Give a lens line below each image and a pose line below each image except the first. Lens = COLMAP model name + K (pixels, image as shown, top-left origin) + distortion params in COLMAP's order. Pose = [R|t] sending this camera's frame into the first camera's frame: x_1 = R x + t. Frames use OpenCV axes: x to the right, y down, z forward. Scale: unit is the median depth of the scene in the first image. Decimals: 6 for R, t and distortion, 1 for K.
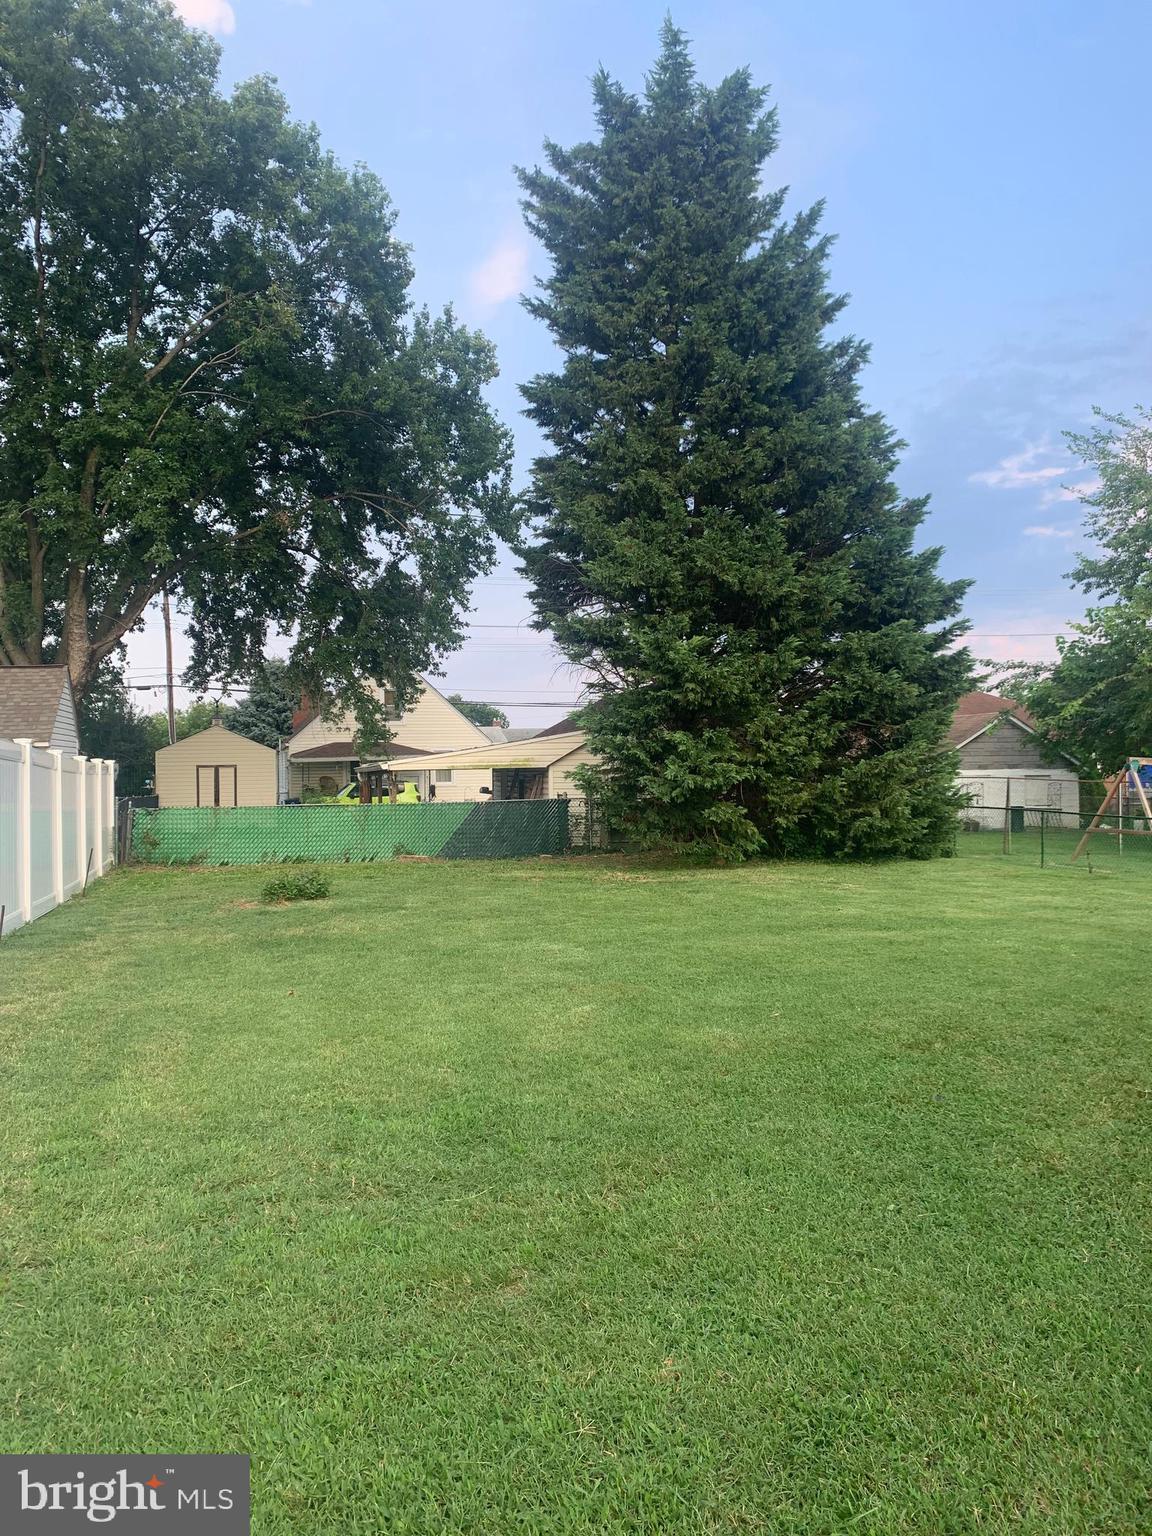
lens RADIAL K [[1174.9, 0, 543.9], [0, 1174.9, 726.7], [0, 0, 1]] dist [0.070467, -0.099184]
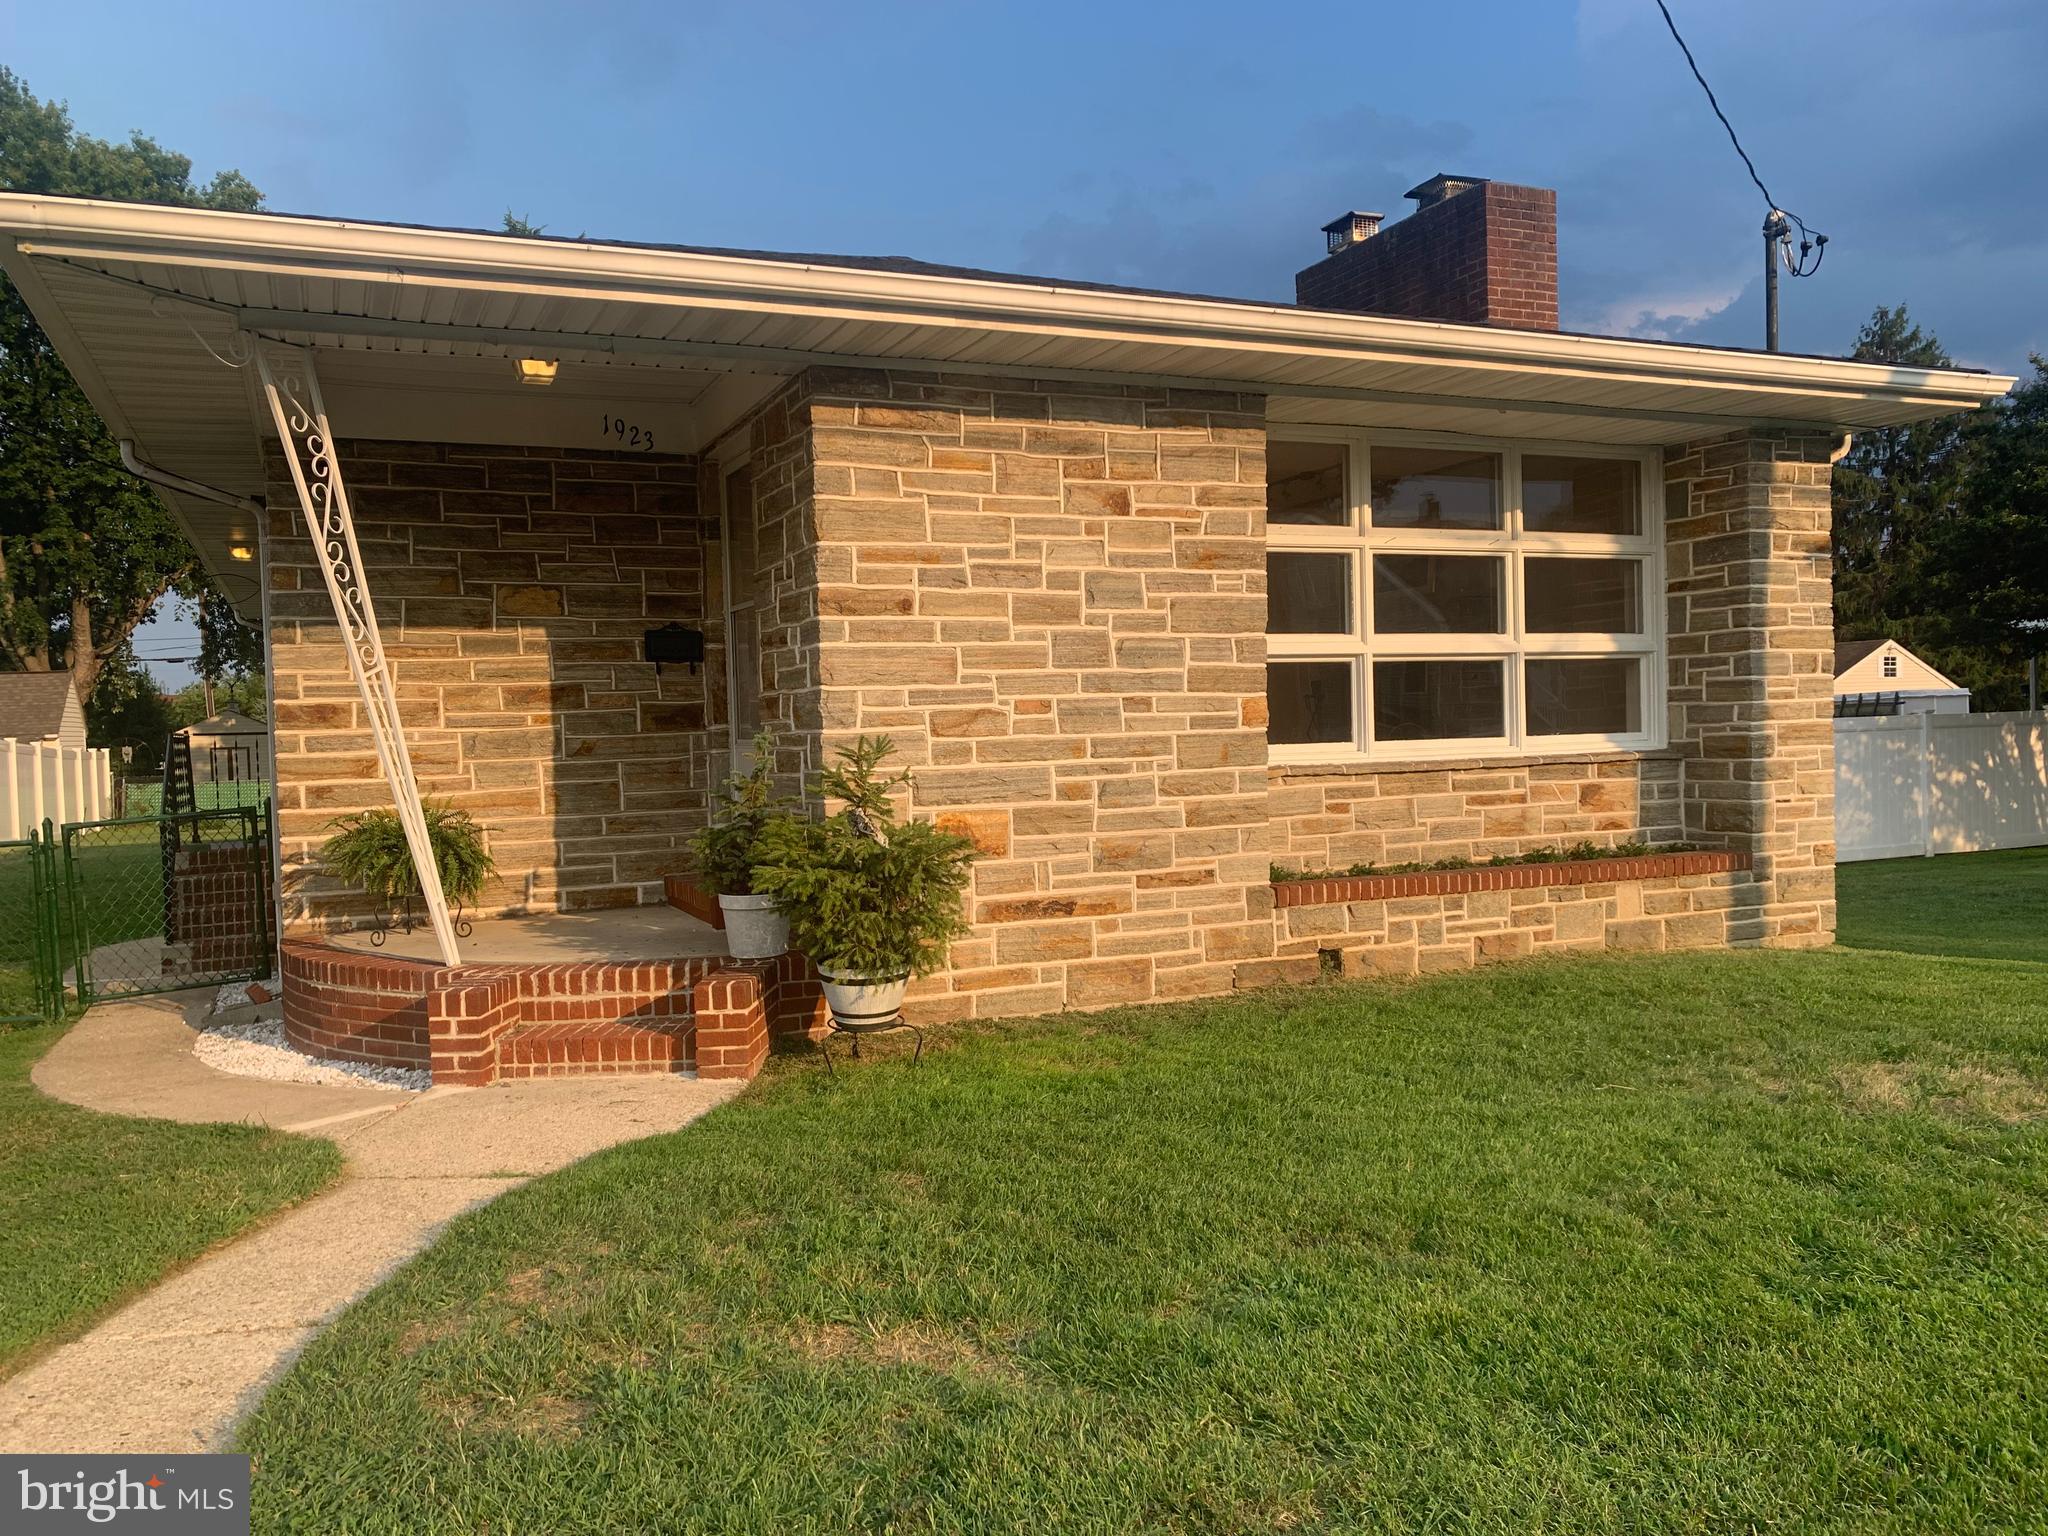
lens RADIAL K [[1566.5, 0, 1005.9], [0, 1566.5, 781.4], [0, 0, 1]] dist [0.070467, -0.099184]
pose [[0.991160, -0.013008, 0.132035, 0.338051], [0.004528, 0.997919, 0.064323, -0.037980], [-0.132597, -0.063156, 0.989156, -0.761188]]
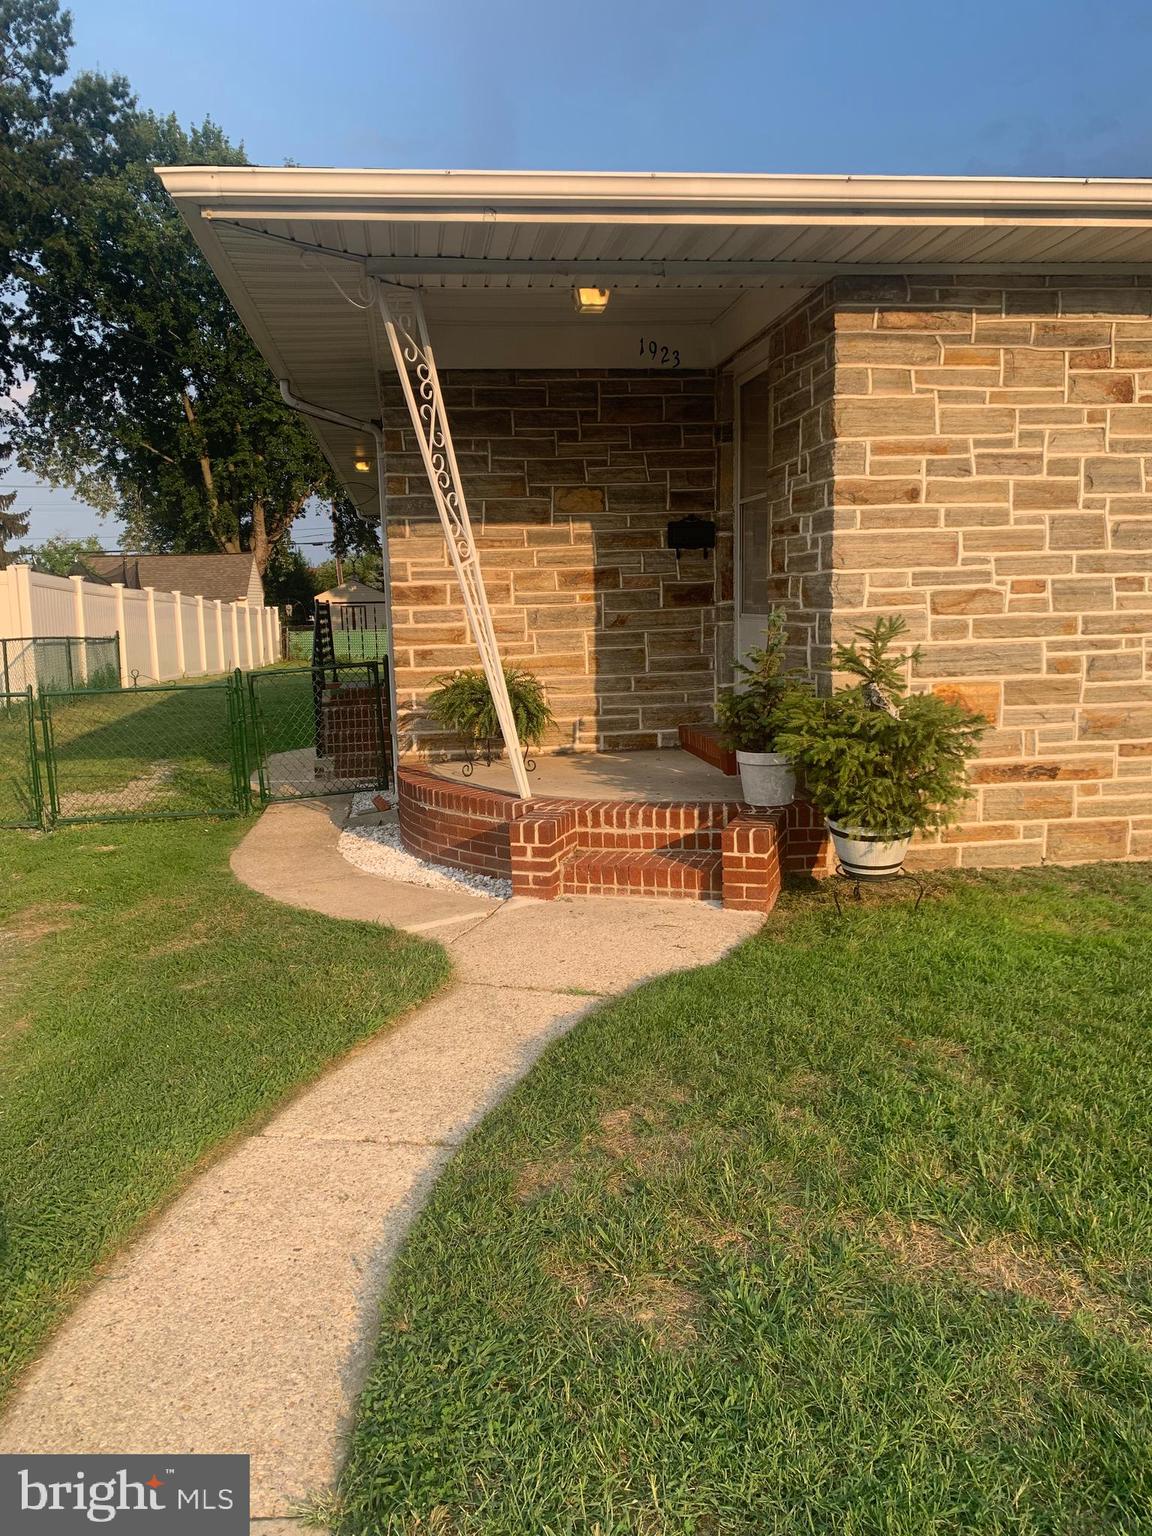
lens RADIAL K [[1174.9, 0, 569.9], [0, 1174.9, 756.9], [0, 0, 1]] dist [0.070467, -0.099184]
pose [[0.989968, 0.011845, -0.140792, 0.324769], [0.012089, 0.985725, 0.167930, -0.040481], [0.140772, -0.167947, 0.975693, -0.727087]]
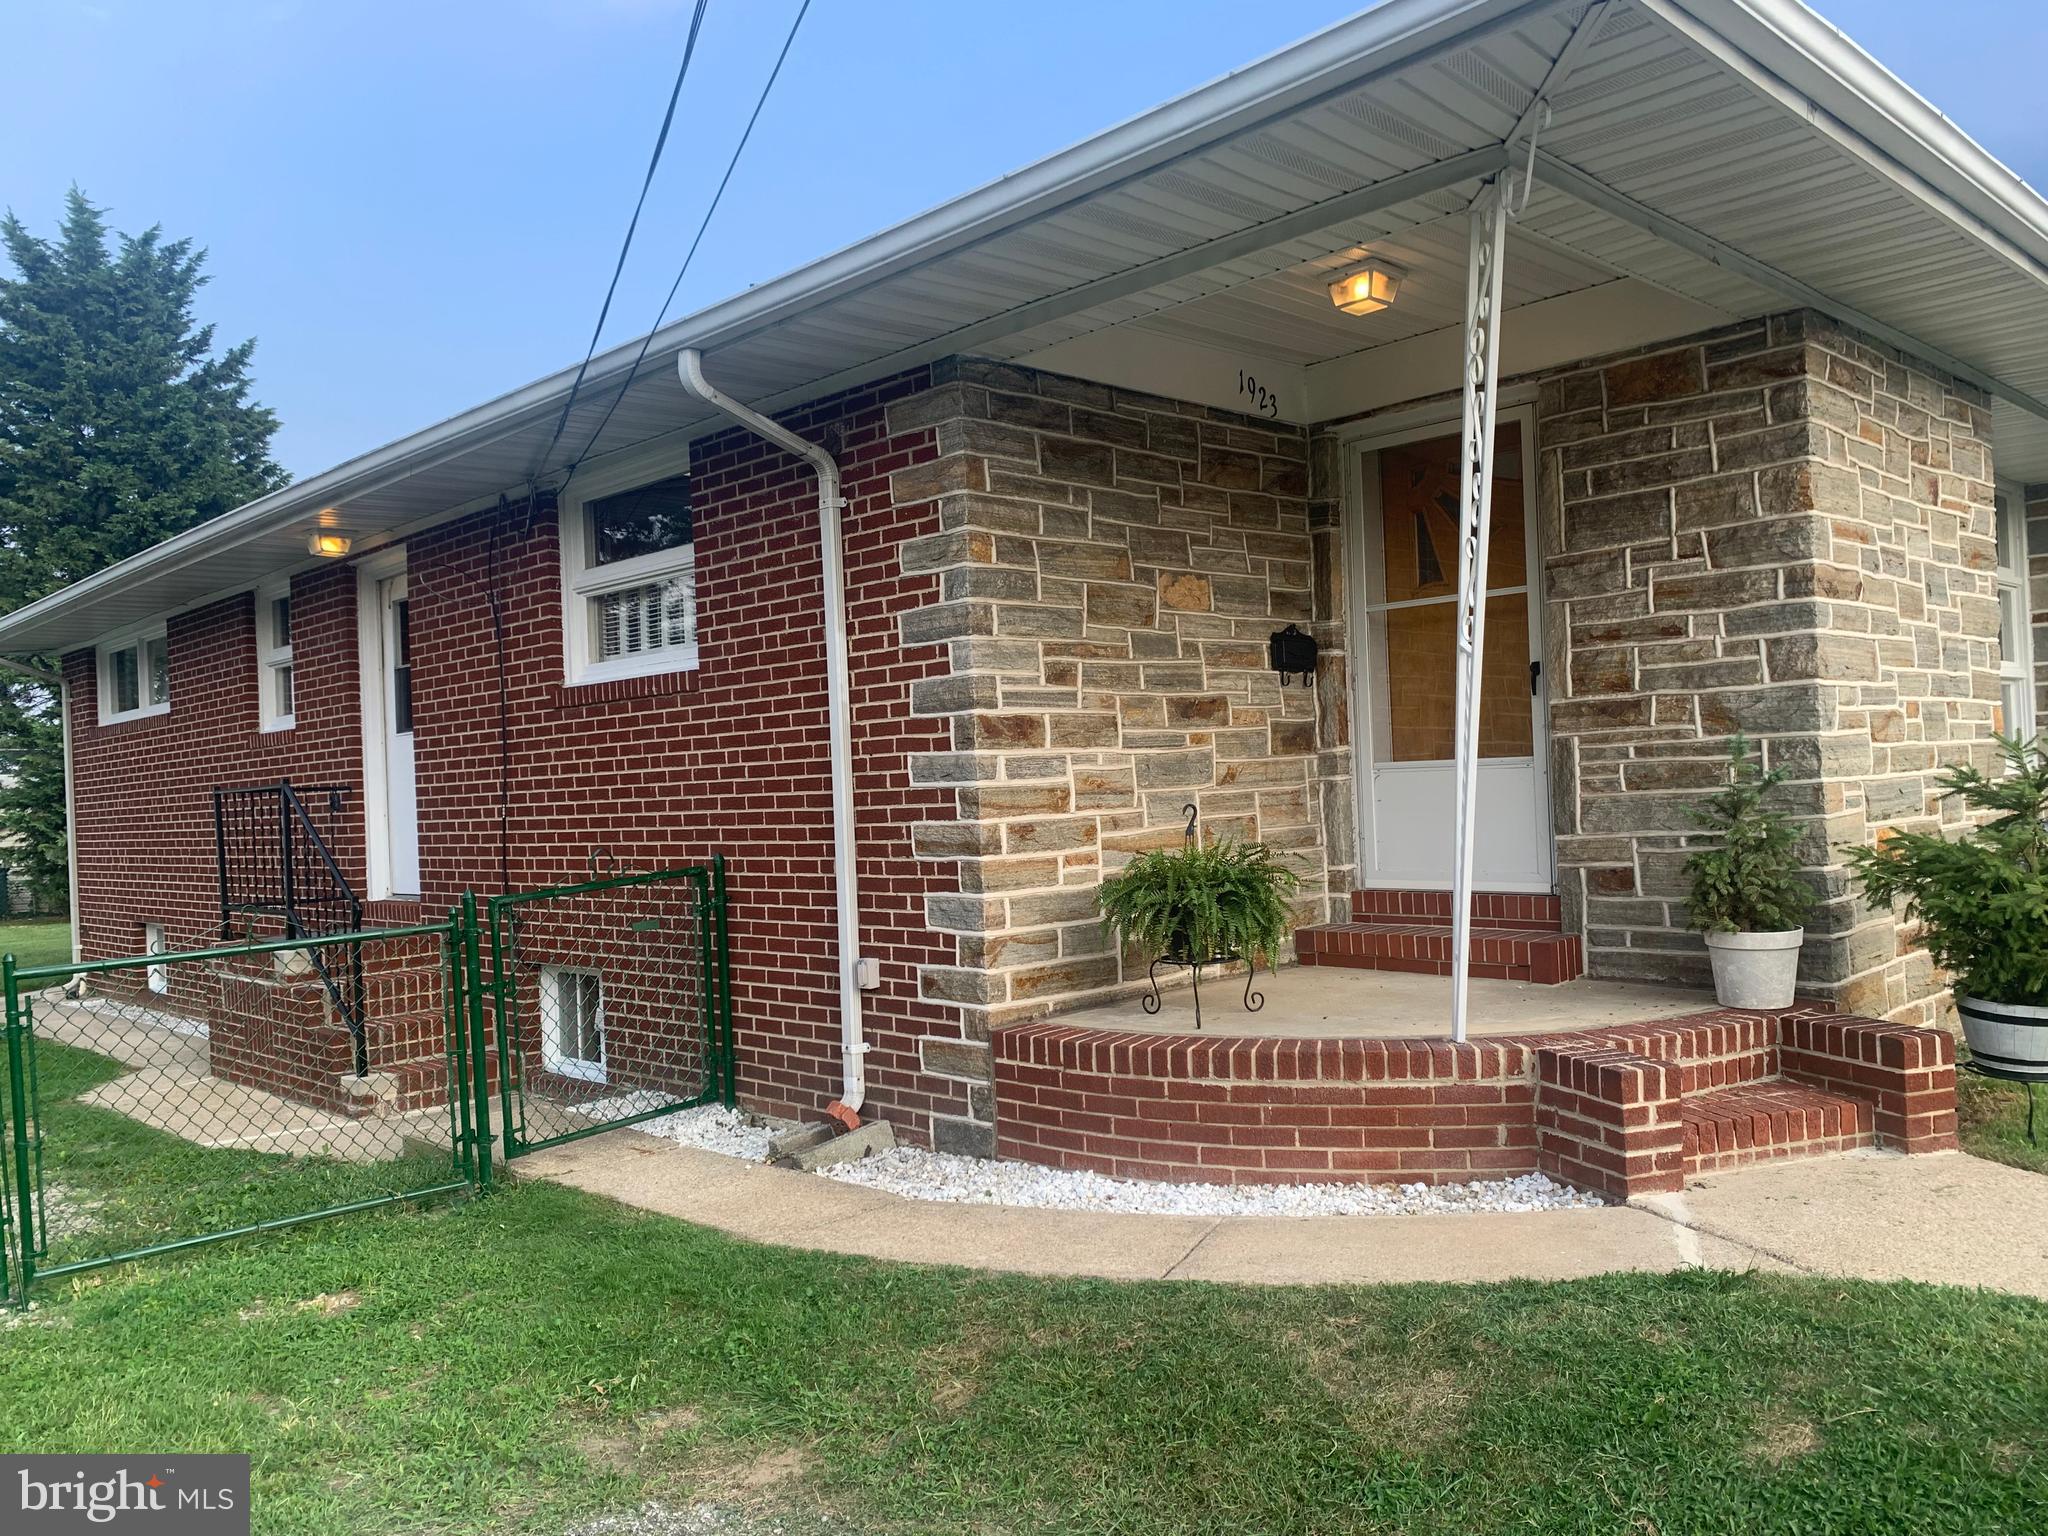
lens RADIAL K [[1566.5, 0, 1039.5], [0, 1566.5, 776.9], [0, 0, 1]] dist [0.070467, -0.099184]
pose [[0.876276, -0.016944, 0.481512, 0.137125], [0.011192, 0.999828, 0.014815, -0.027991], [-0.481680, -0.007593, 0.876314, -0.640080]]
